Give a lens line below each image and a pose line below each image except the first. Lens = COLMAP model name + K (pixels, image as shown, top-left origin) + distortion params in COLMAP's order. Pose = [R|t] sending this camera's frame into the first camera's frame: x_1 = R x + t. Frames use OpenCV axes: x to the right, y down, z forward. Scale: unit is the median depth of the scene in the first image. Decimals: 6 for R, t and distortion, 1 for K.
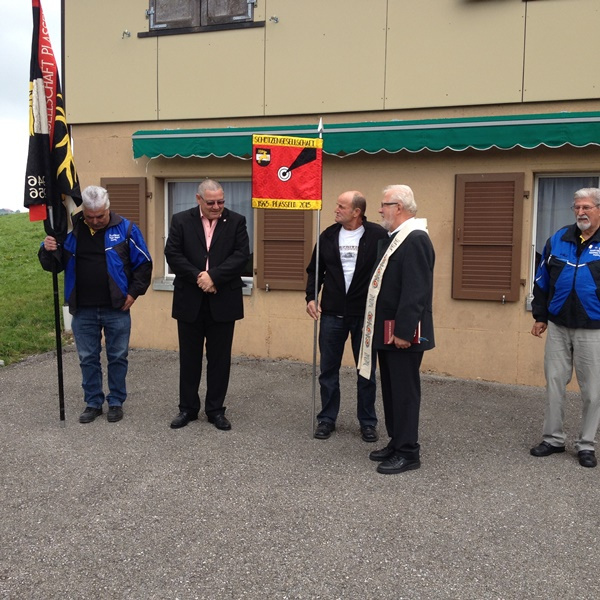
lens RADIAL K [[768.6, 0, 297.1], [0, 768.6, 288.3], [0, 0, 1]] dist [0.052132, 0.000000]
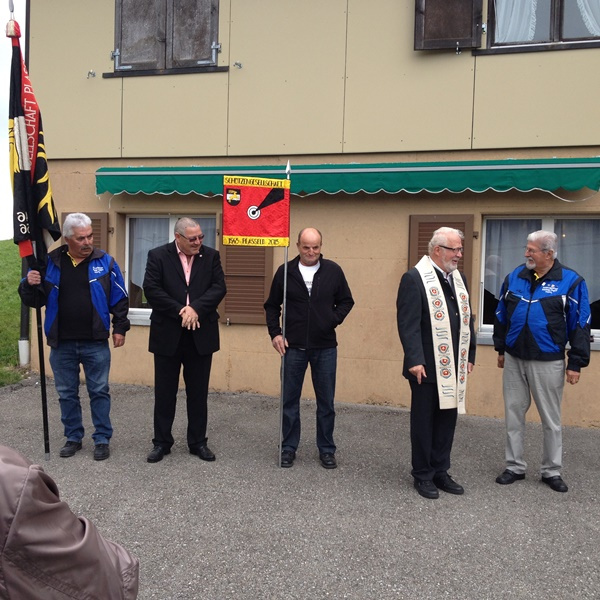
lens RADIAL K [[768.6, 0, 301.2], [0, 768.6, 286.6], [0, 0, 1]] dist [0.052132, 0.000000]
pose [[0.996665, 0.007928, 0.081212, -0.030810], [-0.003926, 0.998775, -0.049321, 0.003233], [-0.081504, 0.048837, 0.995476, -0.036911]]
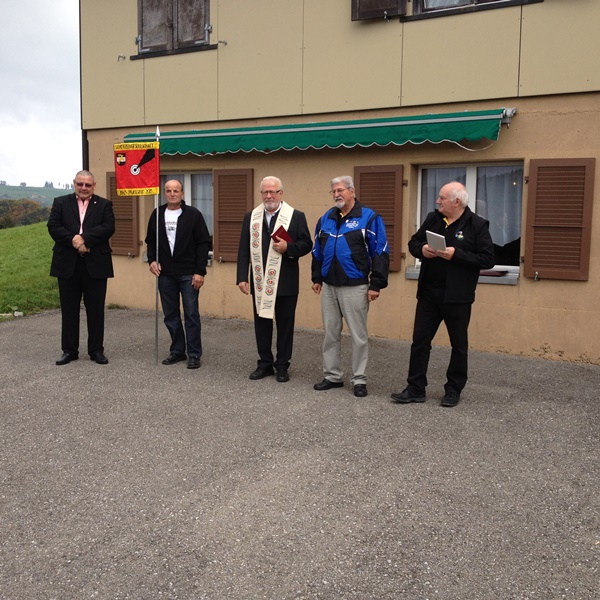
lens RADIAL K [[768.6, 0, 295.3], [0, 768.6, 285.1], [0, 0, 1]] dist [0.052132, 0.000000]
pose [[0.982298, 0.016533, -0.186595, 0.375640], [-0.015234, 0.999849, 0.008394, 0.033637], [0.186706, -0.005403, 0.982401, -0.231498]]
